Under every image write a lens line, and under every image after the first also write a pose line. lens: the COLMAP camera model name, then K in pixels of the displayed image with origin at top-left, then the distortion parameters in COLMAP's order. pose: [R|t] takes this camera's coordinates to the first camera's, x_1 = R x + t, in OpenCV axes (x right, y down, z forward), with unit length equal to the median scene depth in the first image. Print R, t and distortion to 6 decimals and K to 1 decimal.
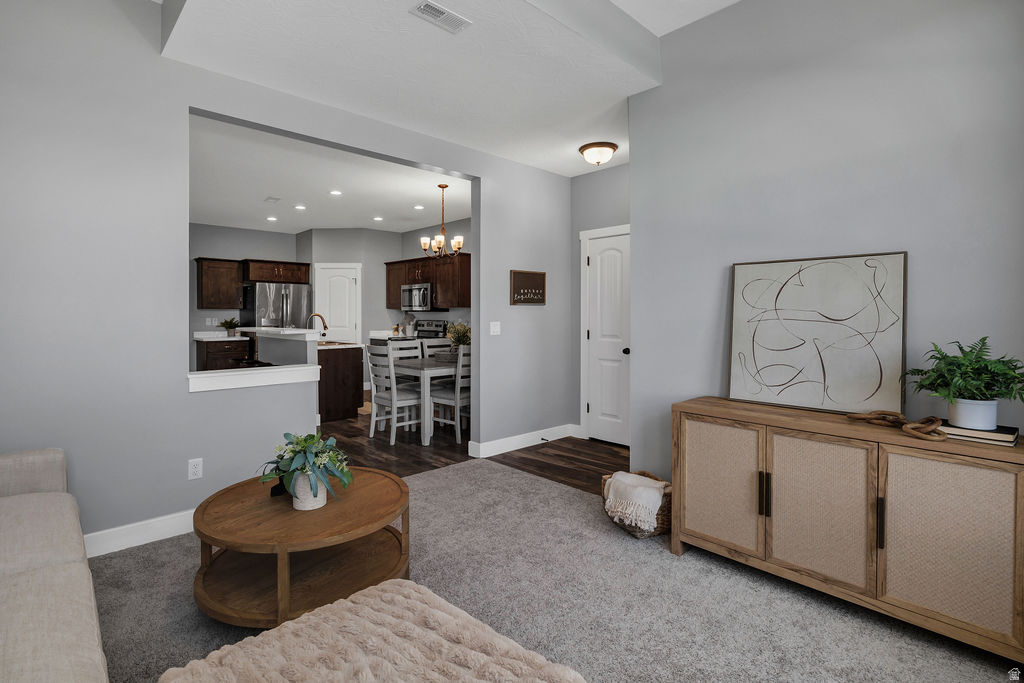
lens RADIAL K [[496.3, 0, 490.3], [0, 496.3, 320.4], [0, 0, 1]] dist [-0.012296, 0.001021]
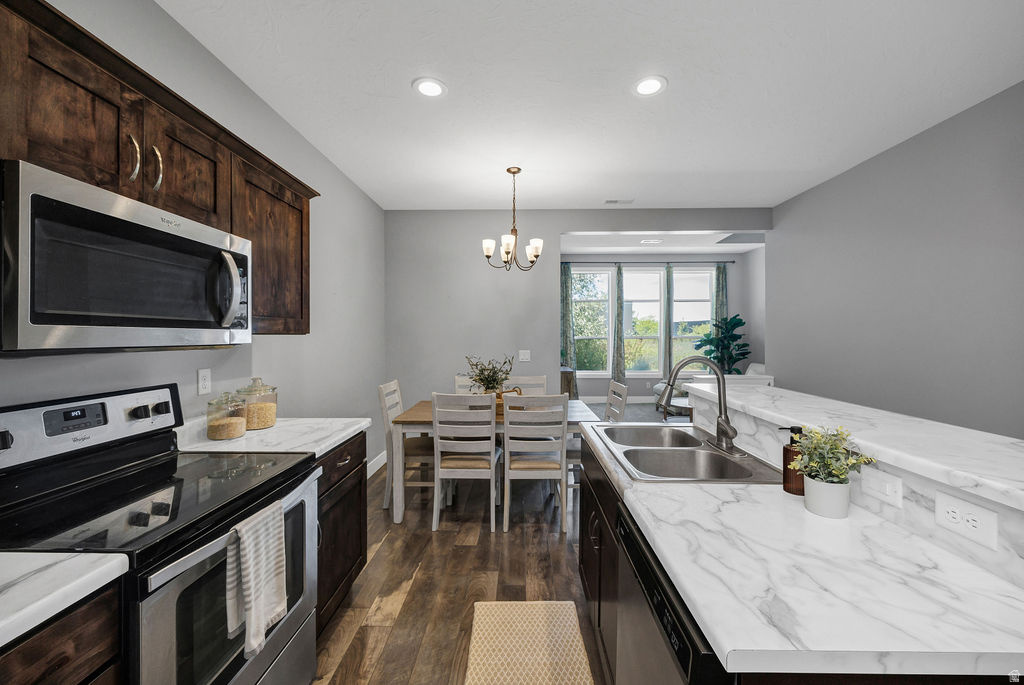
lens RADIAL K [[402.8, 0, 515.1], [0, 402.8, 334.6], [0, 0, 1]] dist [-0.000622, -0.000176]
pose [[-0.726176, 0.000006, 0.687509, -0.350333], [0.007805, 0.999936, 0.008235, -0.024161], [-0.687464, 0.011346, -0.726129, 0.994485]]
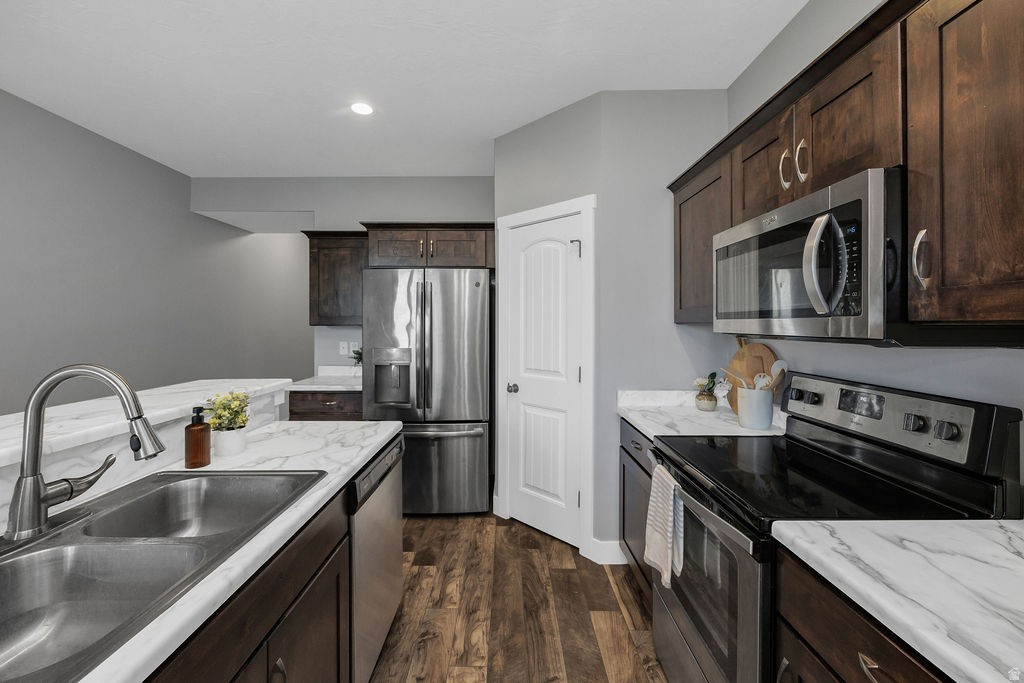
lens RADIAL K [[413.0, 0, 503.1], [0, 413.0, 324.5], [0, 0, 1]] dist [-0.001076, -0.000094]
pose [[0.728539, -0.001740, -0.685002, -0.112559], [-0.008270, 0.999902, -0.011336, -0.021096], [0.684954, 0.013924, 0.728453, 0.774594]]
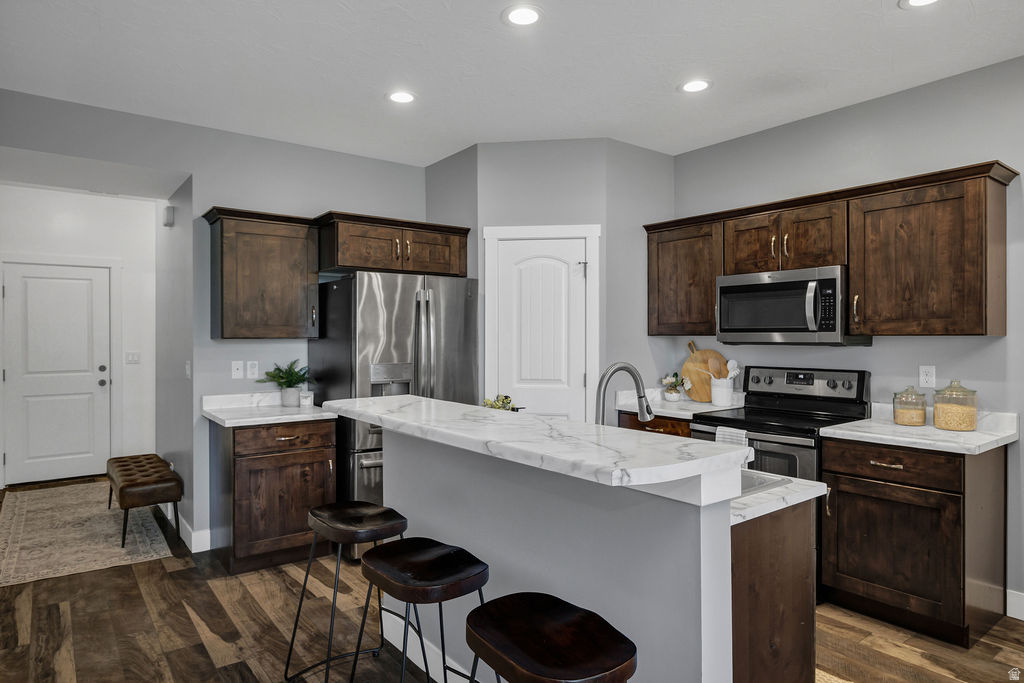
lens RADIAL K [[619.6, 0, 500.2], [0, 619.6, 339.0], [0, 0, 1]] dist [0.000407, -0.001579]
pose [[0.994451, -0.002430, -0.105169, -0.297544], [0.001464, 0.999956, -0.009263, -0.018085], [0.105187, 0.009058, 0.994411, 0.508923]]
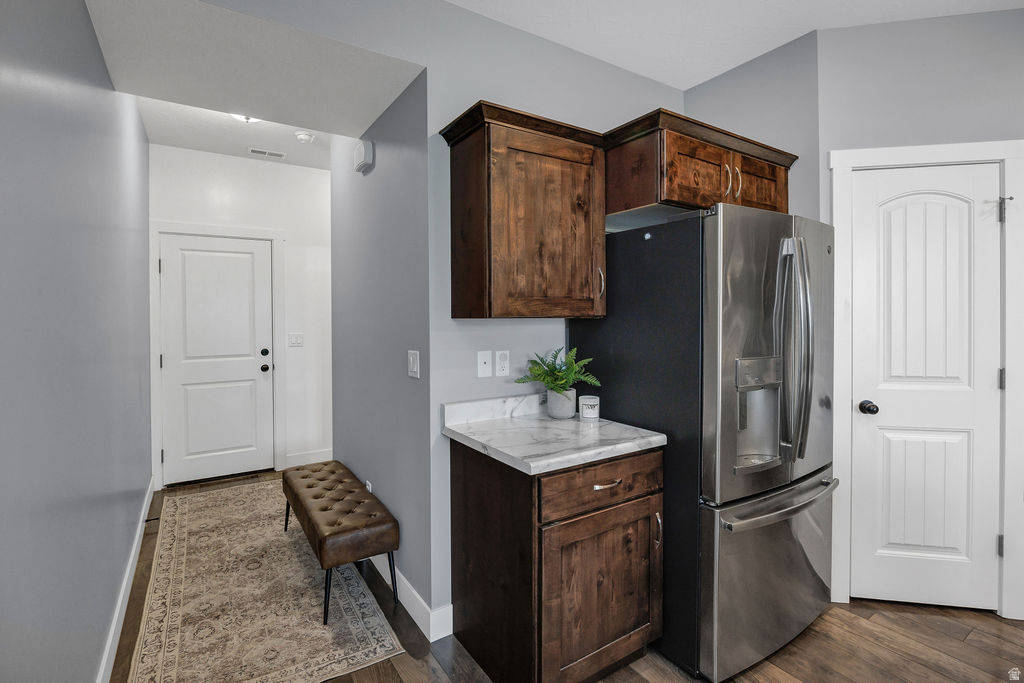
lens RADIAL K [[480.6, 0, 497.8], [0, 480.6, 319.4], [0, 0, 1]] dist [-0.010432, 0.000339]
pose [[0.985008, -0.007236, -0.172359, -0.511892], [0.006199, 0.999959, -0.006552, -0.020765], [0.172399, 0.005385, 0.985012, 0.730278]]
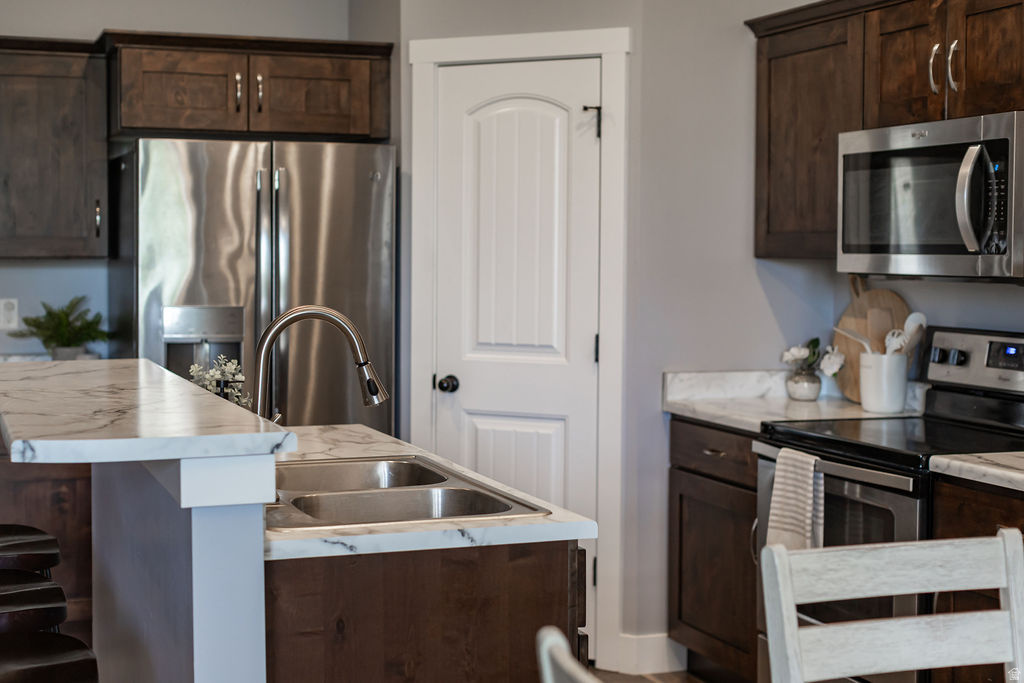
lens RADIAL K [[1534.8, 0, 386.2], [0, 1534.8, 294.3], [0, 0, 1]] dist [0.023444, 0.064661]
pose [[0.901102, 0.014702, -0.433359, -0.085080], [-0.007908, 0.999816, 0.017477, -0.020718], [0.433536, -0.012321, 0.901052, 0.428233]]
